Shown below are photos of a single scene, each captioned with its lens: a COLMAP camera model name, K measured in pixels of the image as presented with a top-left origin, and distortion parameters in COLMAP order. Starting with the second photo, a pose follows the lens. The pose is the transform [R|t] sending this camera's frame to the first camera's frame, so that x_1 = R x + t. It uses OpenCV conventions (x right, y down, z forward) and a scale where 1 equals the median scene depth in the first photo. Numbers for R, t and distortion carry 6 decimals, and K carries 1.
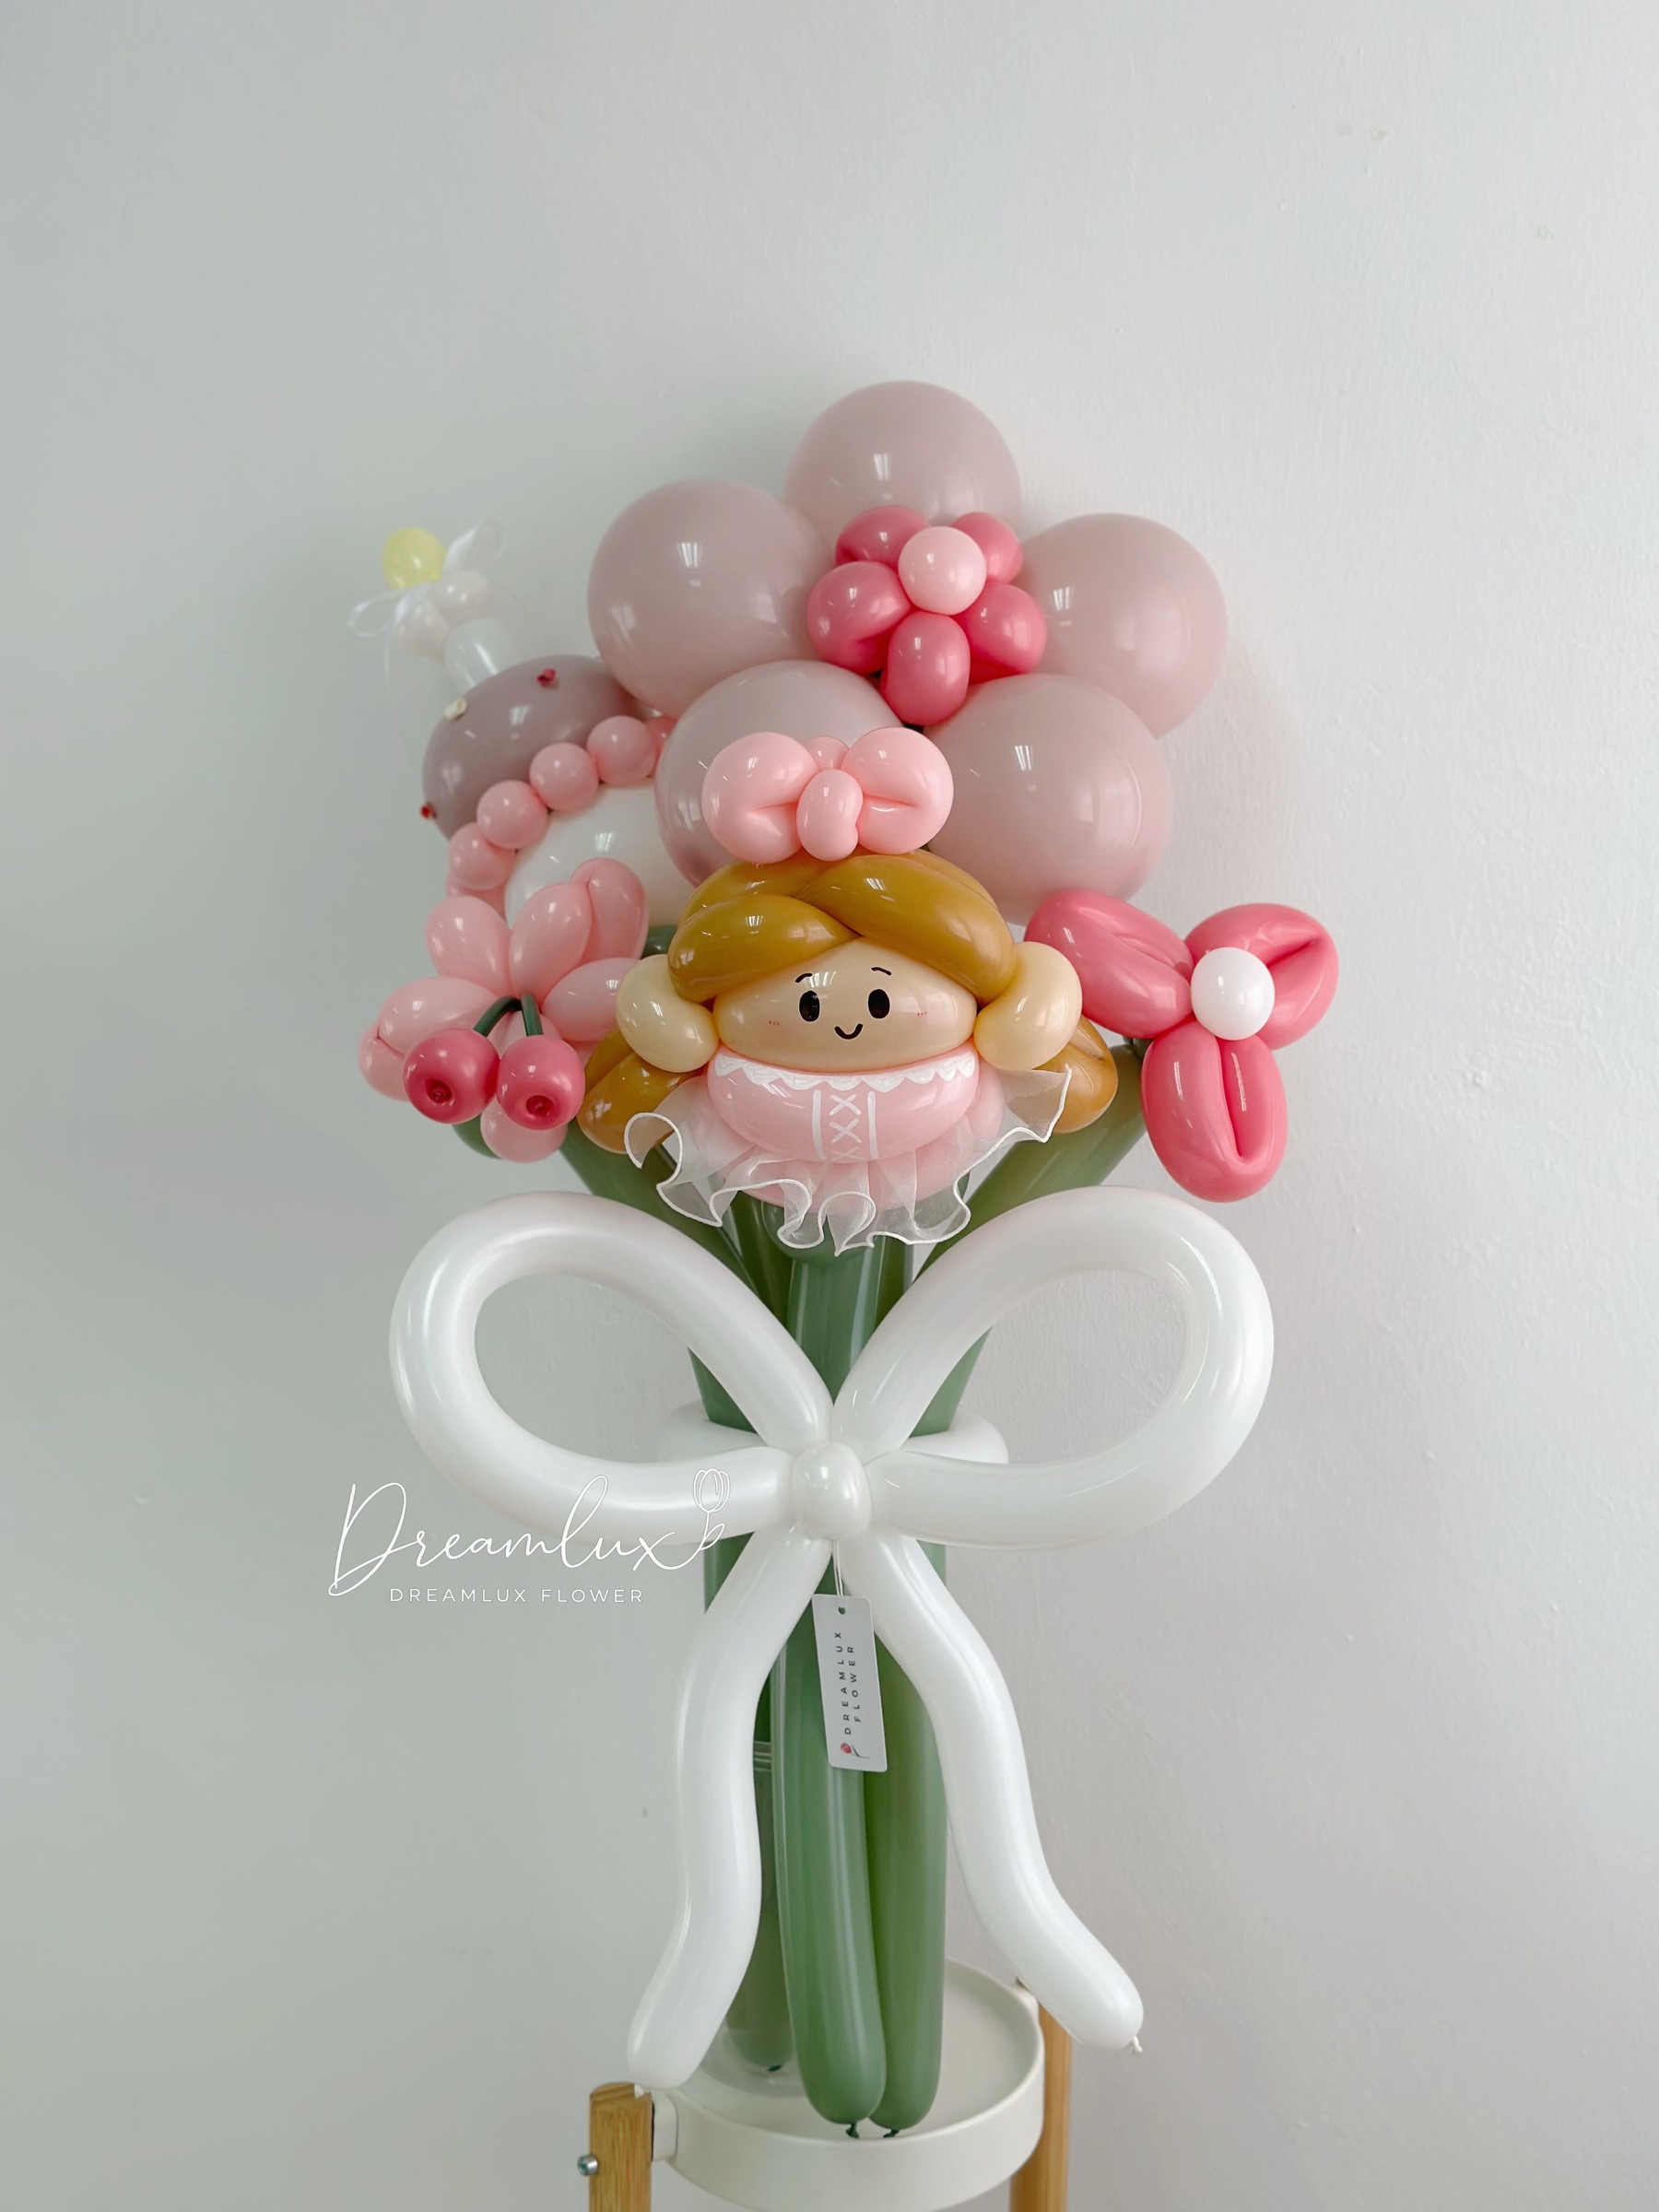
lens RADIAL K [[3133.7, 0, 826.5], [0, 3133.7, 1105.3], [0, 0, 1]] dist [0.141241, 0.000000]
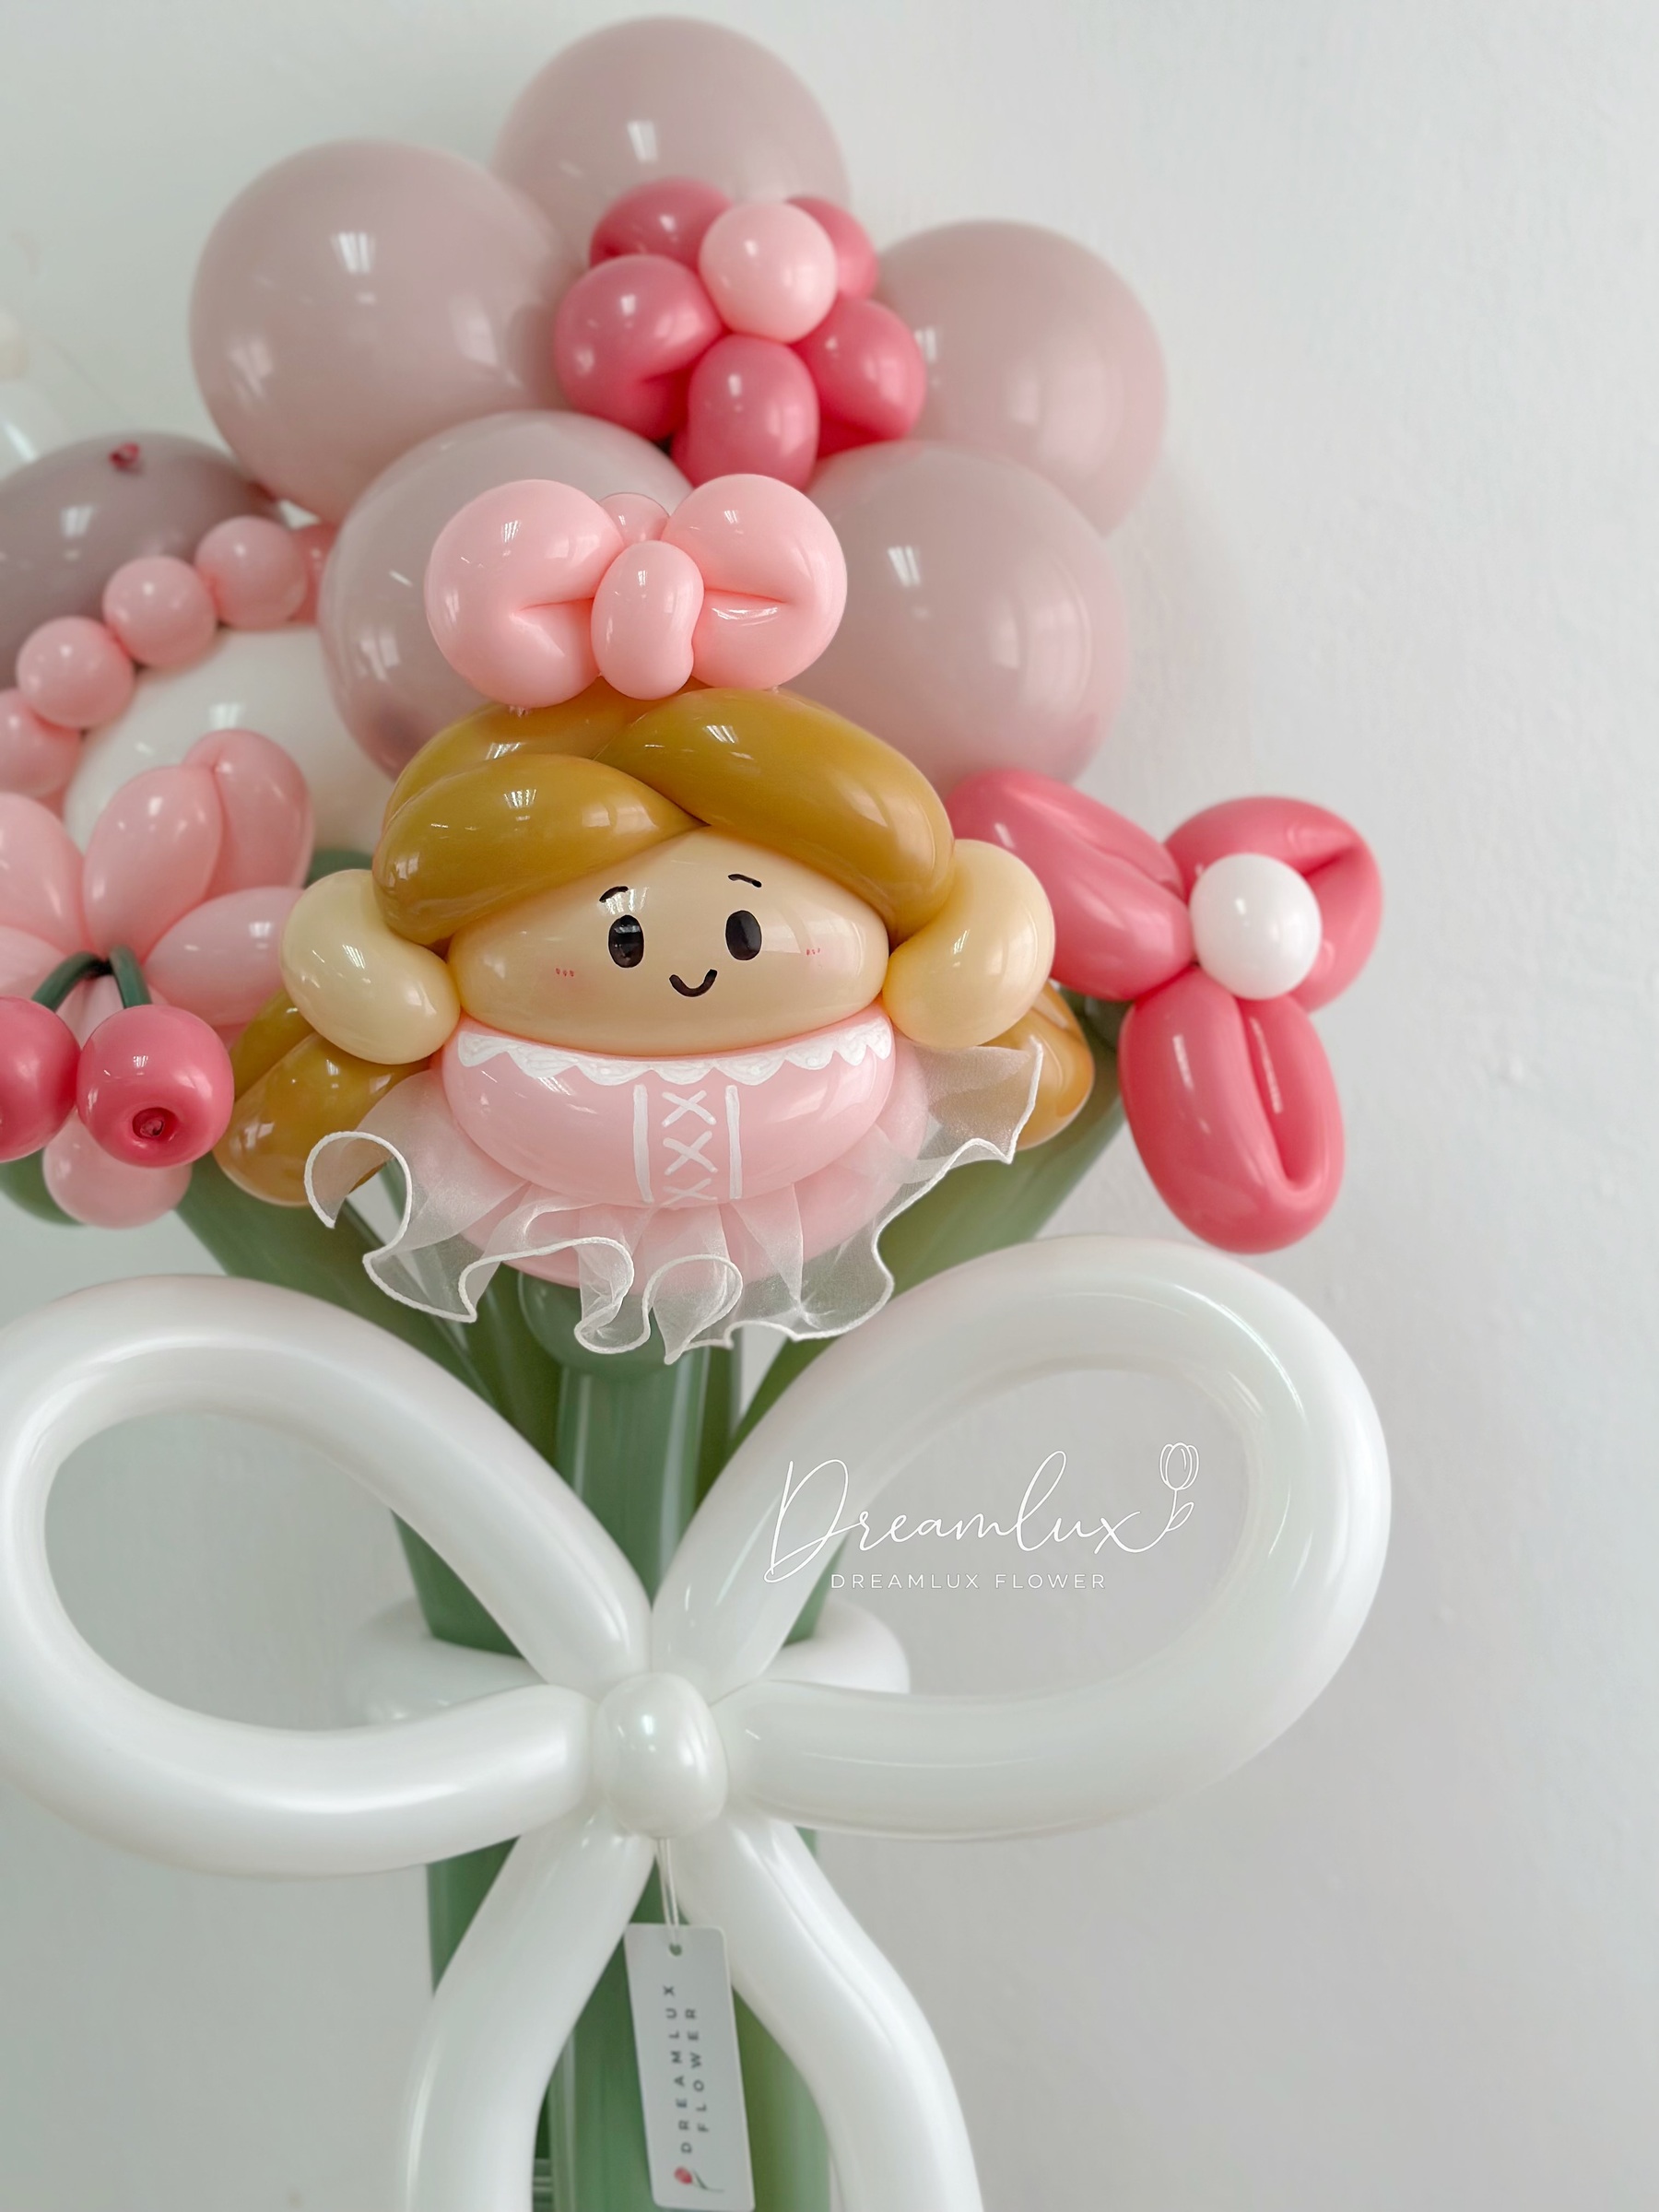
lens RADIAL K [[3133.7, 0, 833.5], [0, 3133.7, 1112.6], [0, 0, 1]] dist [0.141241, 0.000000]
pose [[0.987393, -0.026996, 0.155970, -0.056047], [0.030891, 0.999267, -0.022598, 0.014086], [-0.155246, 0.027131, 0.987503, 0.388633]]
